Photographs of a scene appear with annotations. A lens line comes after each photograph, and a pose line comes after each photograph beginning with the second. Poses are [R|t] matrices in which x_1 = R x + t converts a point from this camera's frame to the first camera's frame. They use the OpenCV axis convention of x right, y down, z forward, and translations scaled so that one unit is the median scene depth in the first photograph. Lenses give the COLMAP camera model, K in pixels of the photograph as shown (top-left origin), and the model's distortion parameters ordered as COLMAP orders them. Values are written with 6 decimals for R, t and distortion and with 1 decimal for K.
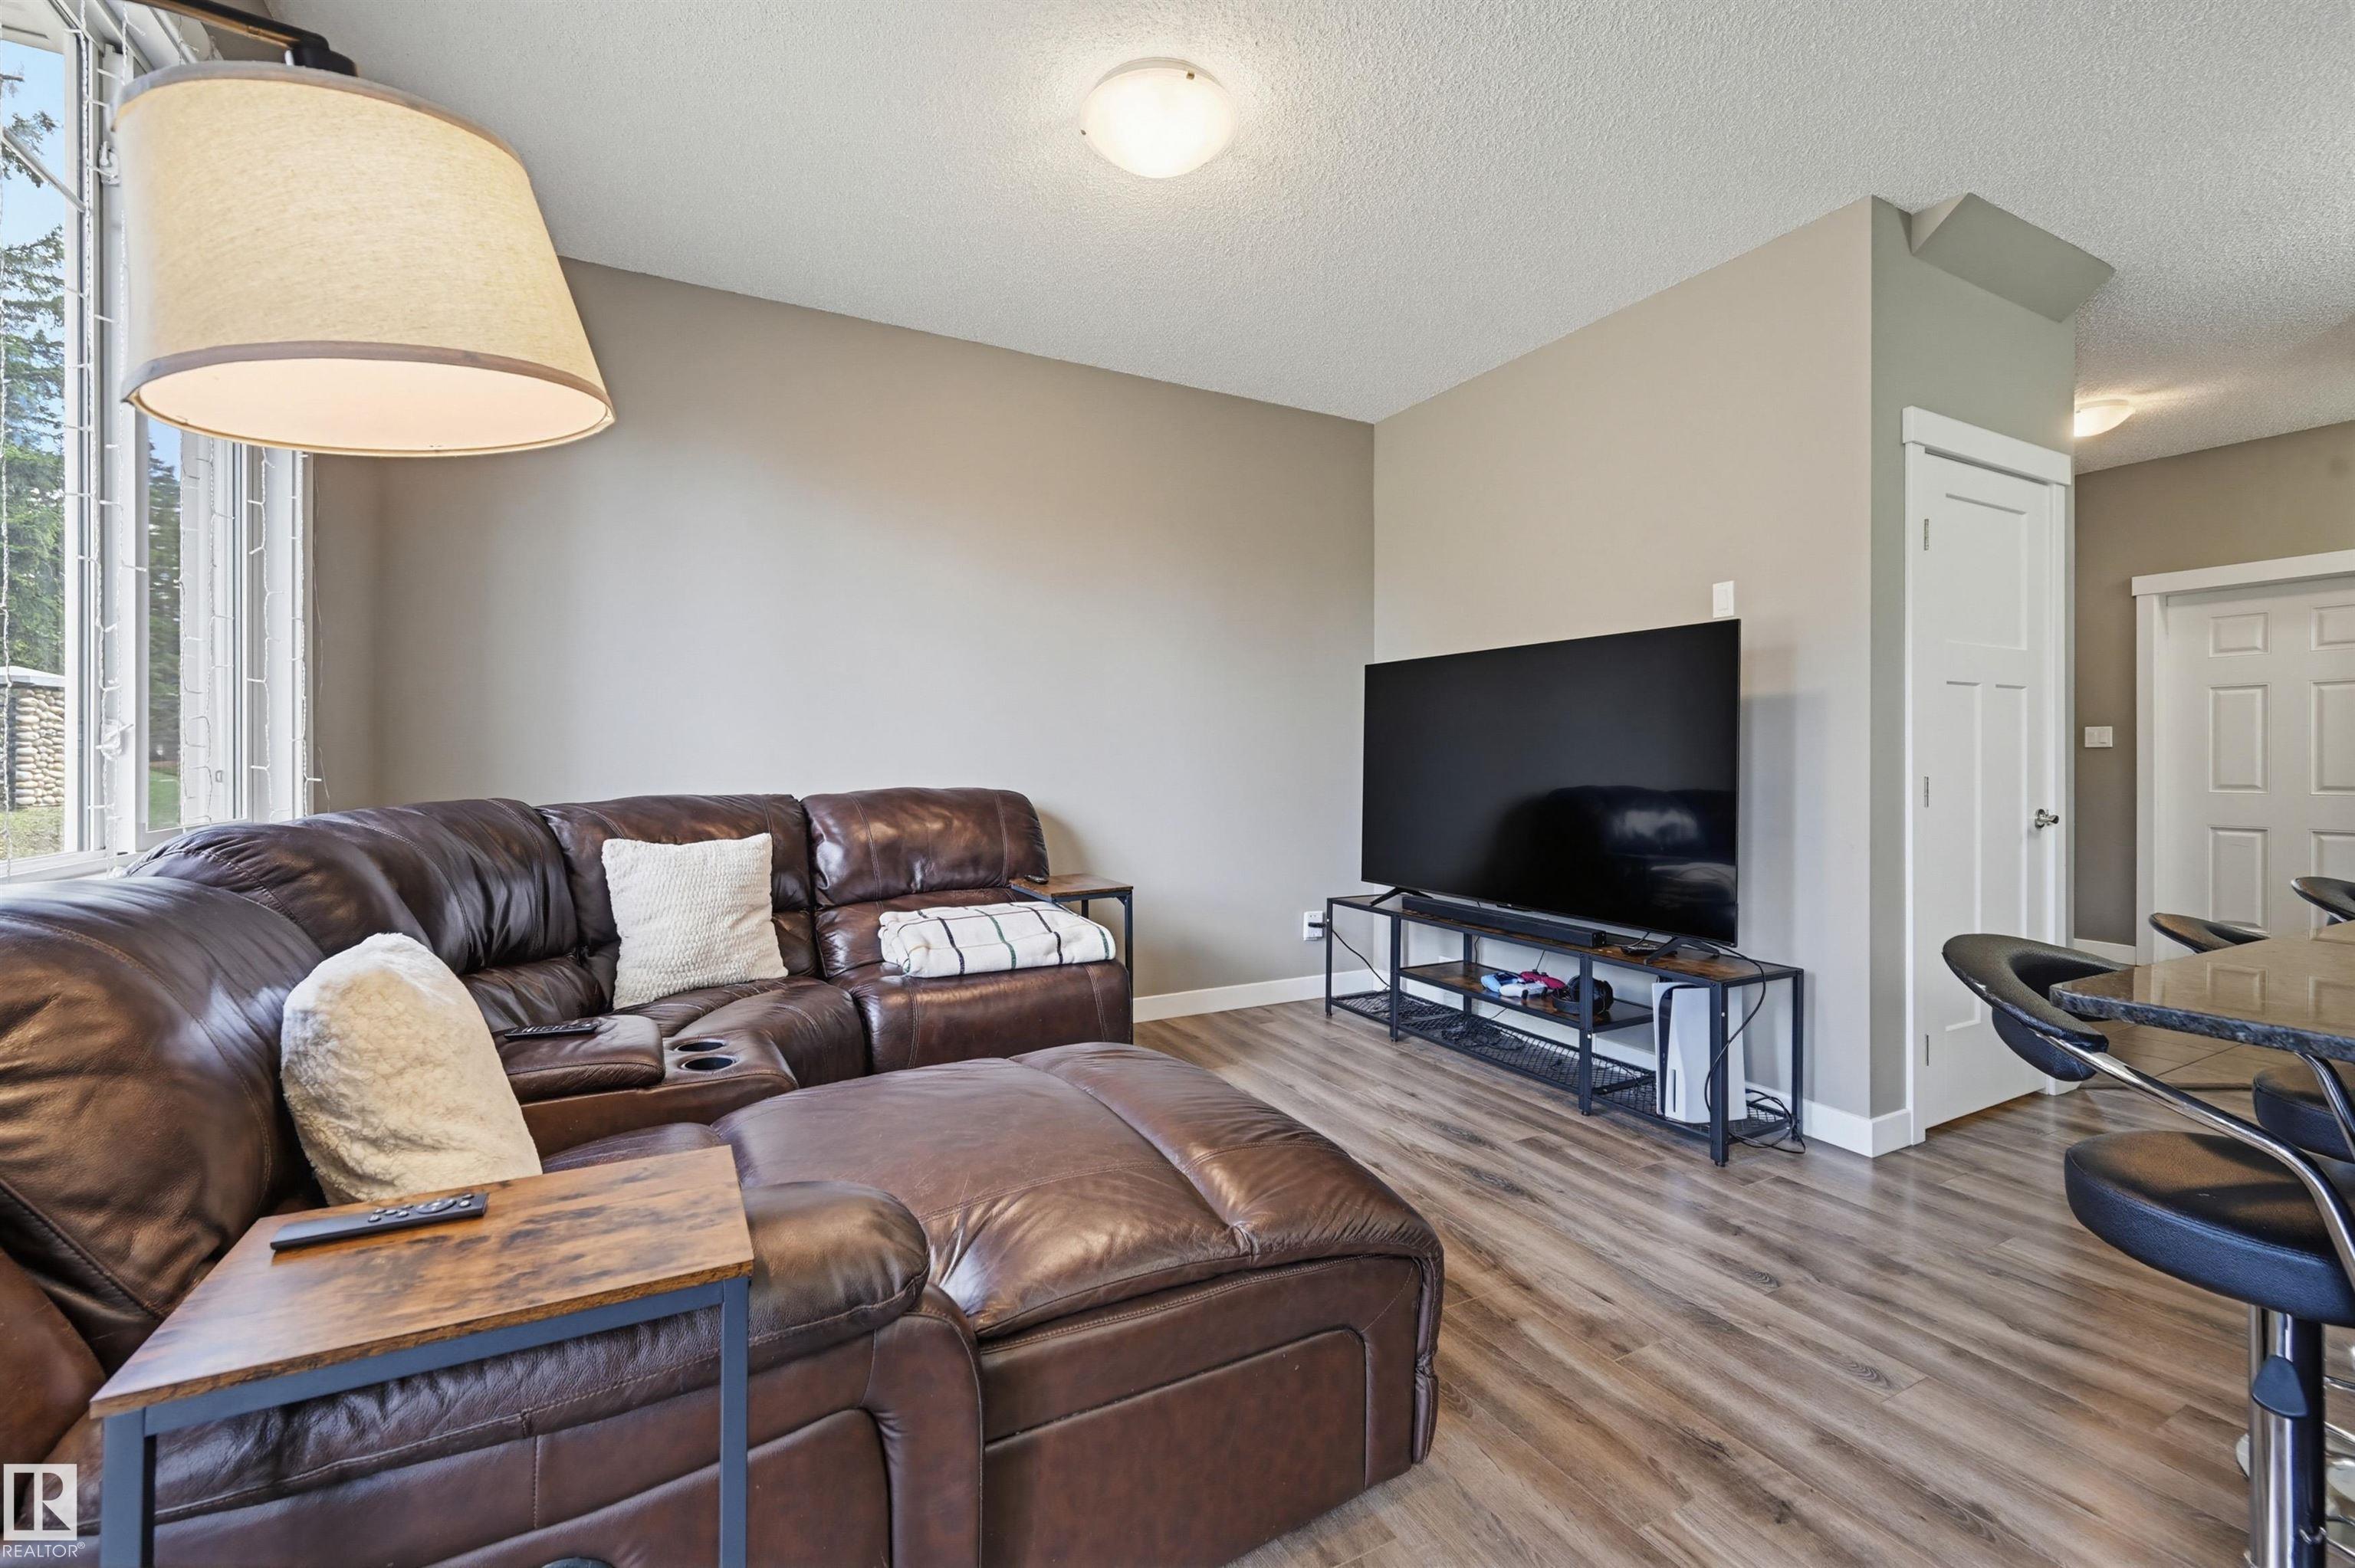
lens RADIAL K [[983.2, 0, 1174.8], [0, 983.2, 762.5], [0, 0, 1]] dist [-0.000074, 0.000955]
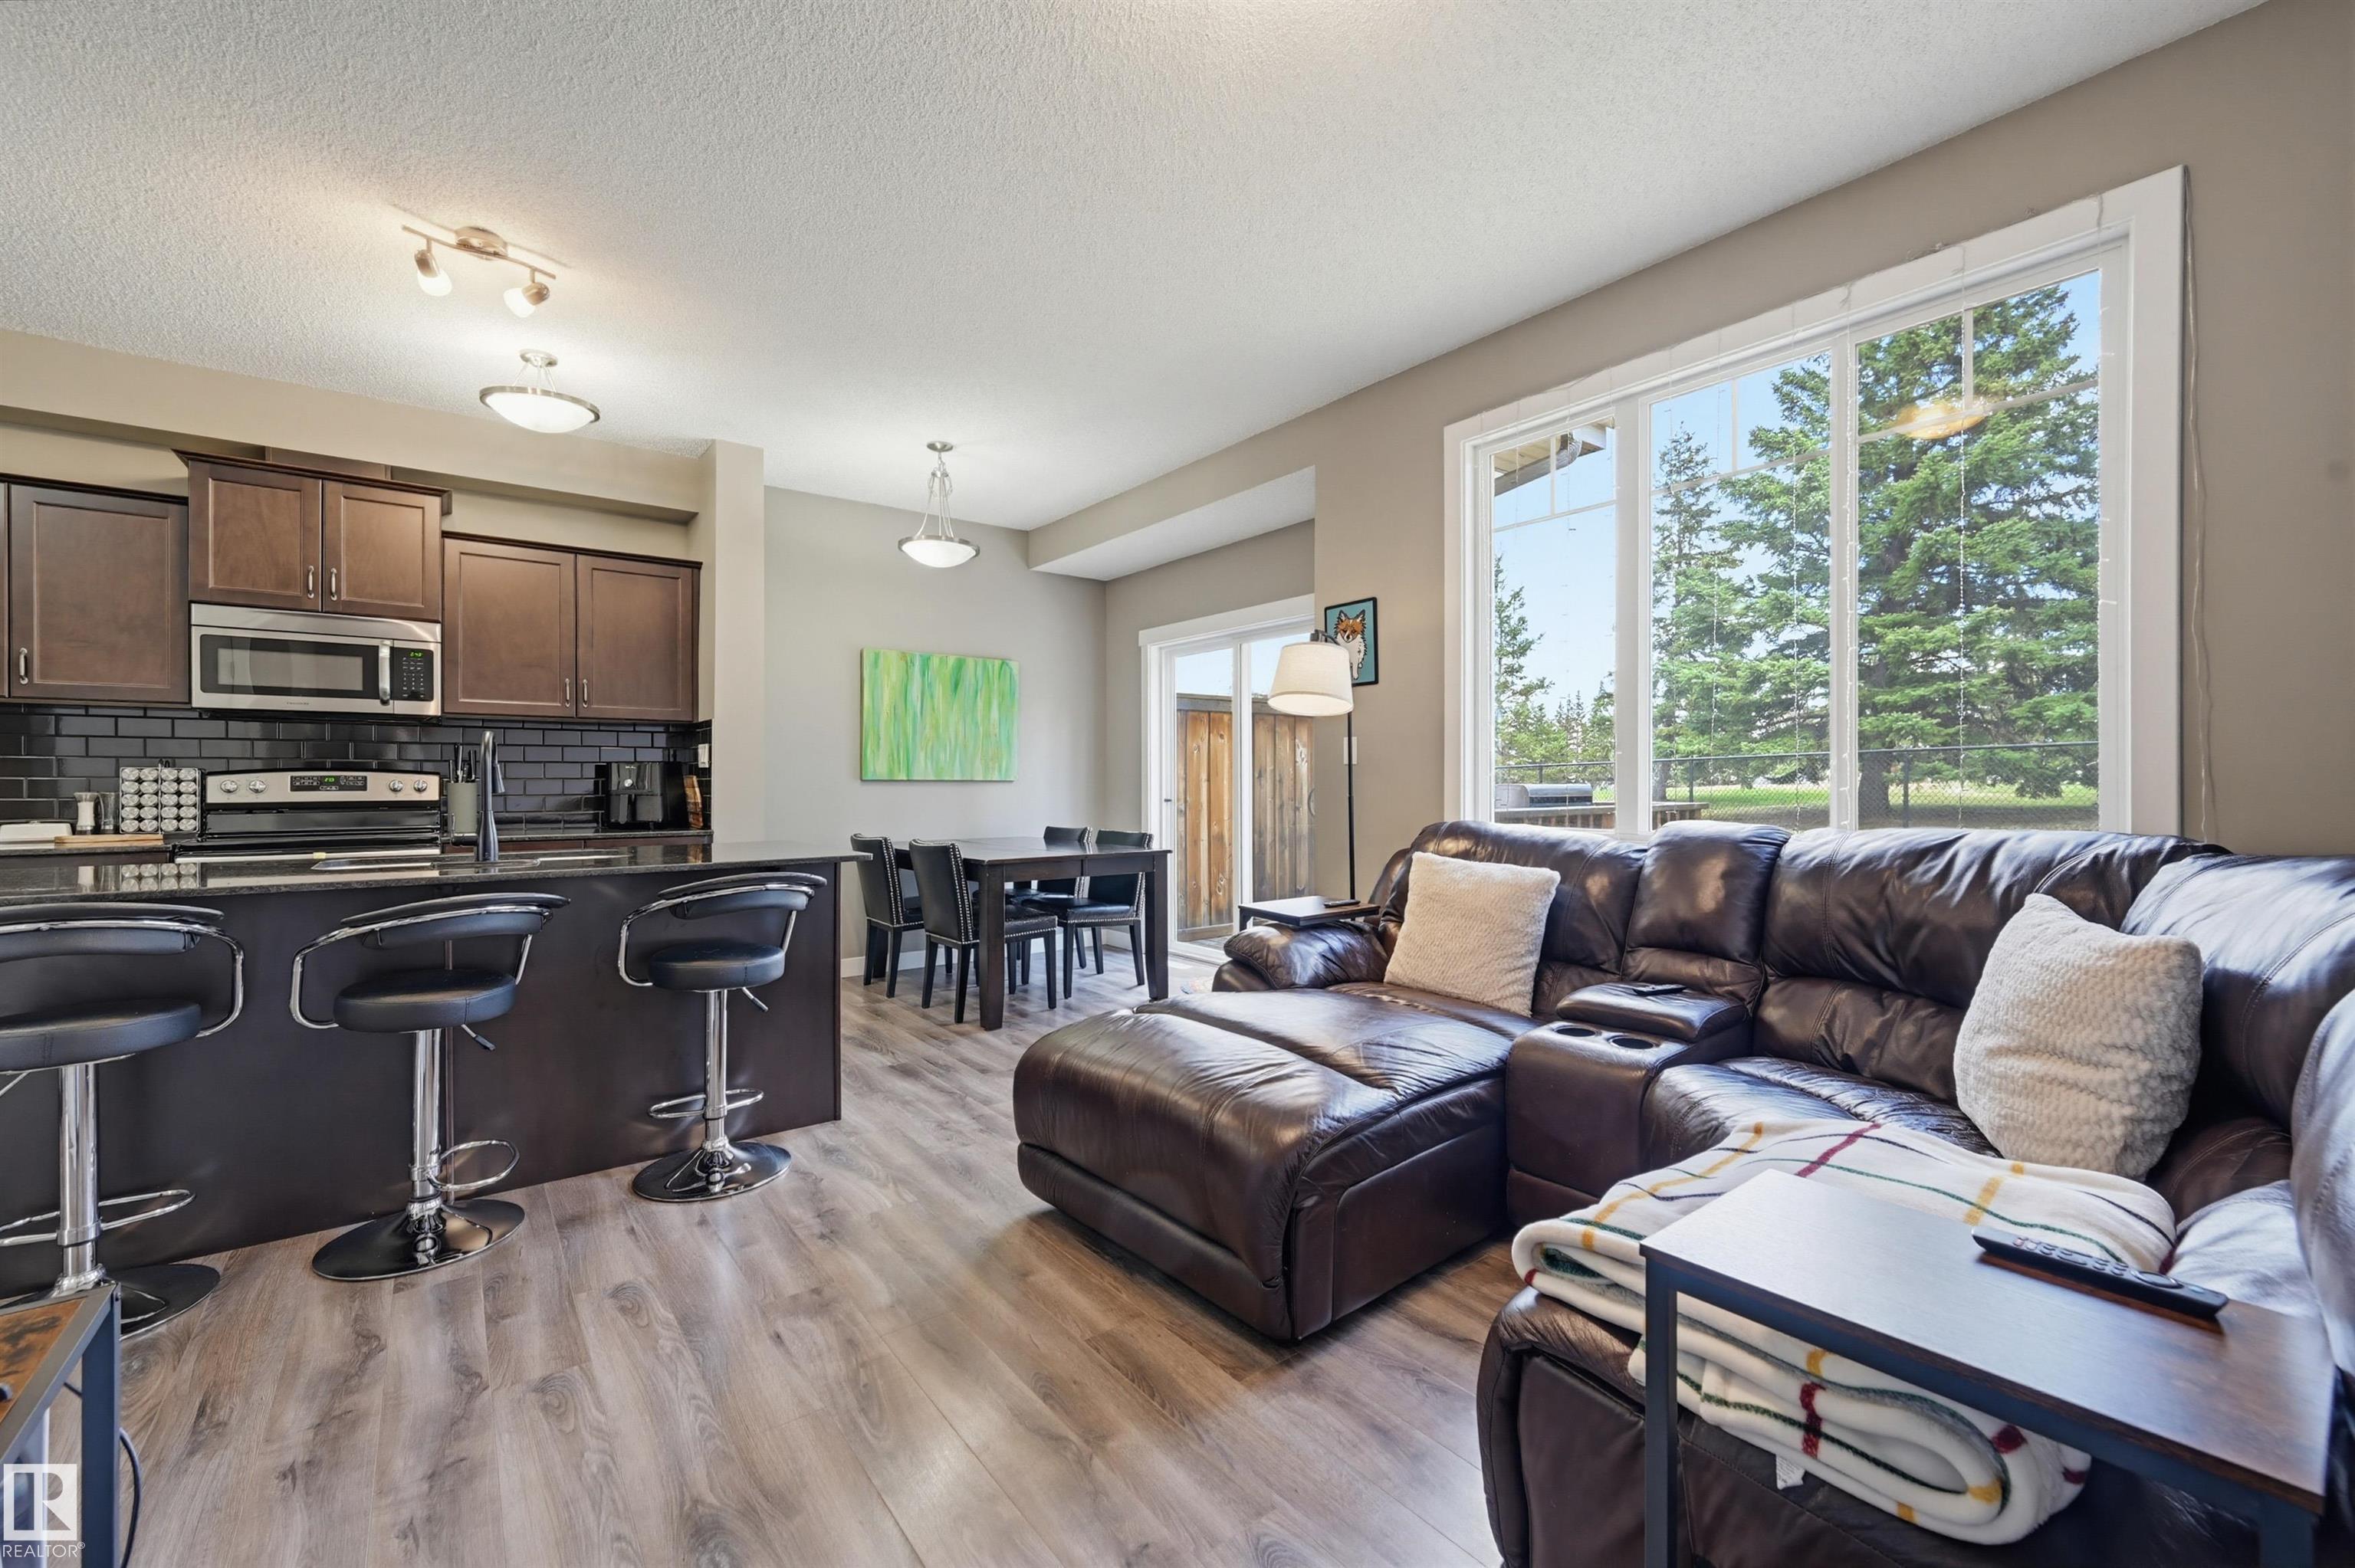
lens RADIAL K [[947.6, 0, 1186.1], [0, 947.6, 791.6], [0, 0, 1]] dist [-0.002162, 0.000541]
pose [[-0.984471, 0.001500, -0.175541, 0.144893], [-0.000537, 0.999933, 0.011555, -0.003427], [0.175546, 0.011469, -0.984404, 1.424628]]
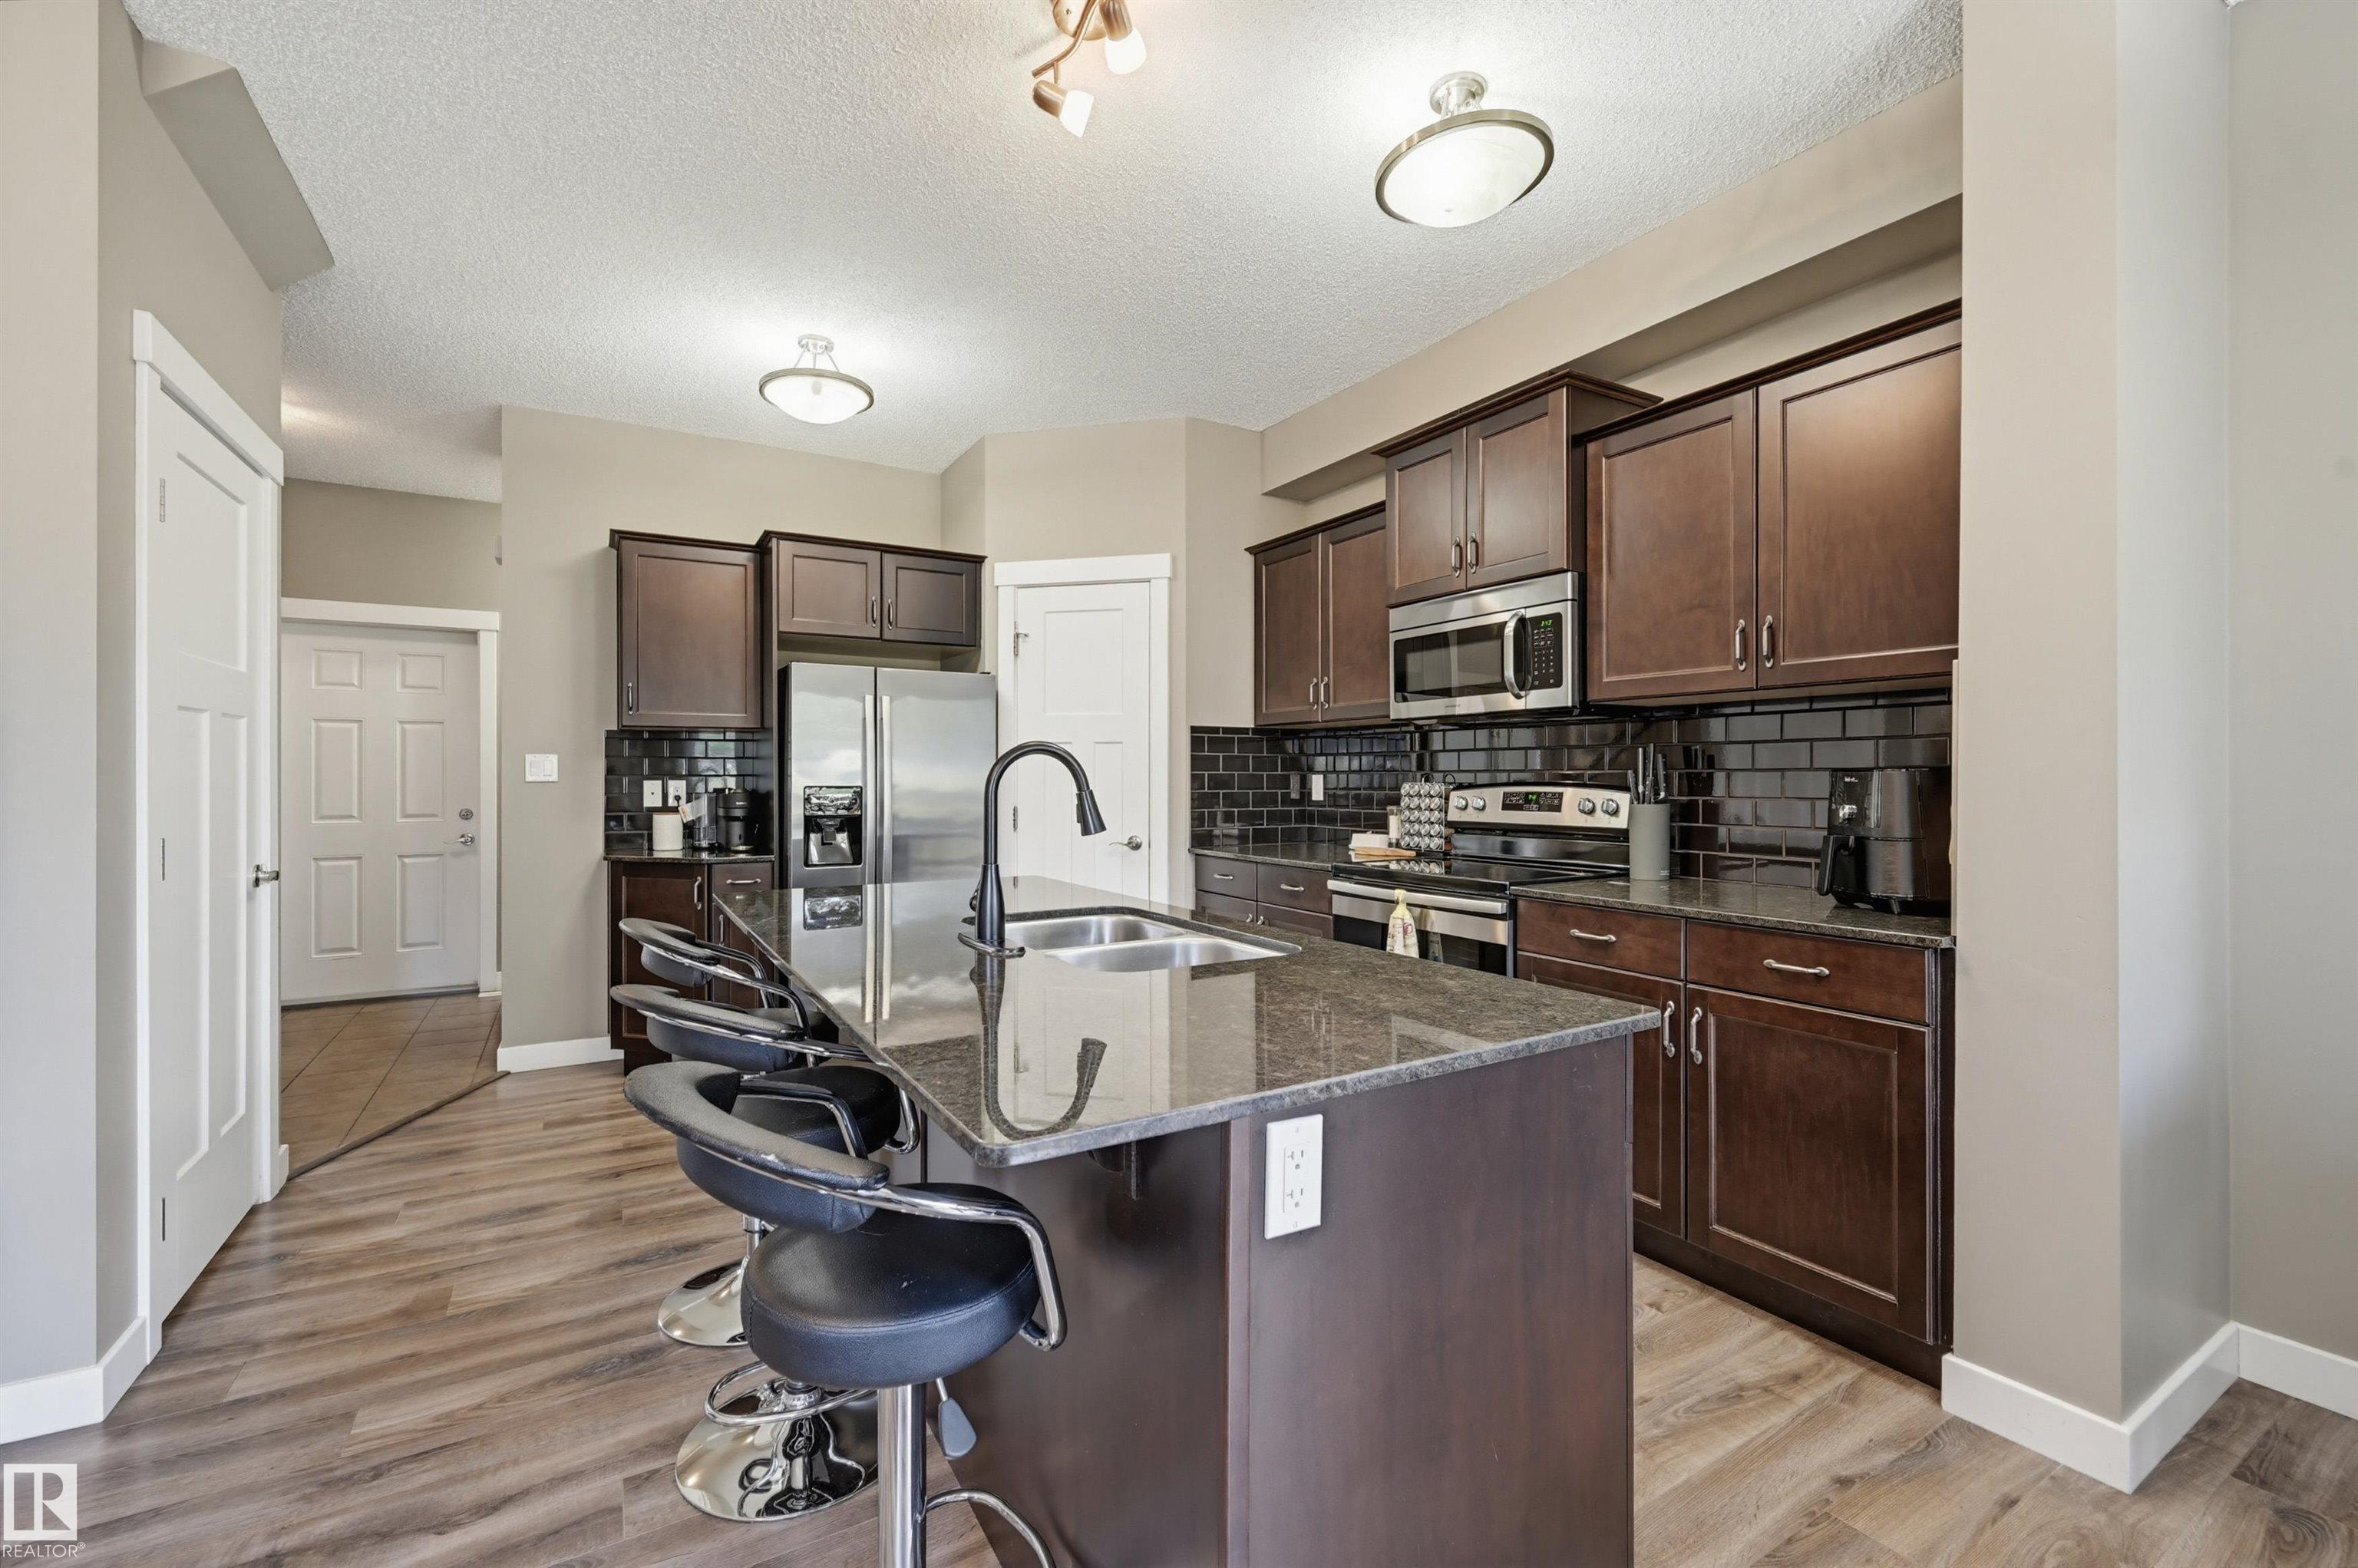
lens RADIAL K [[984.5, 0, 1175.6], [0, 984.5, 773.7], [0, 0, 1]] dist [-0.000074, 0.000955]
pose [[-0.047680, 0.003158, 0.998858, 0.010668], [0.001558, 0.999994, -0.003087, -0.028772], [-0.998861, 0.001409, -0.047685, 0.299461]]
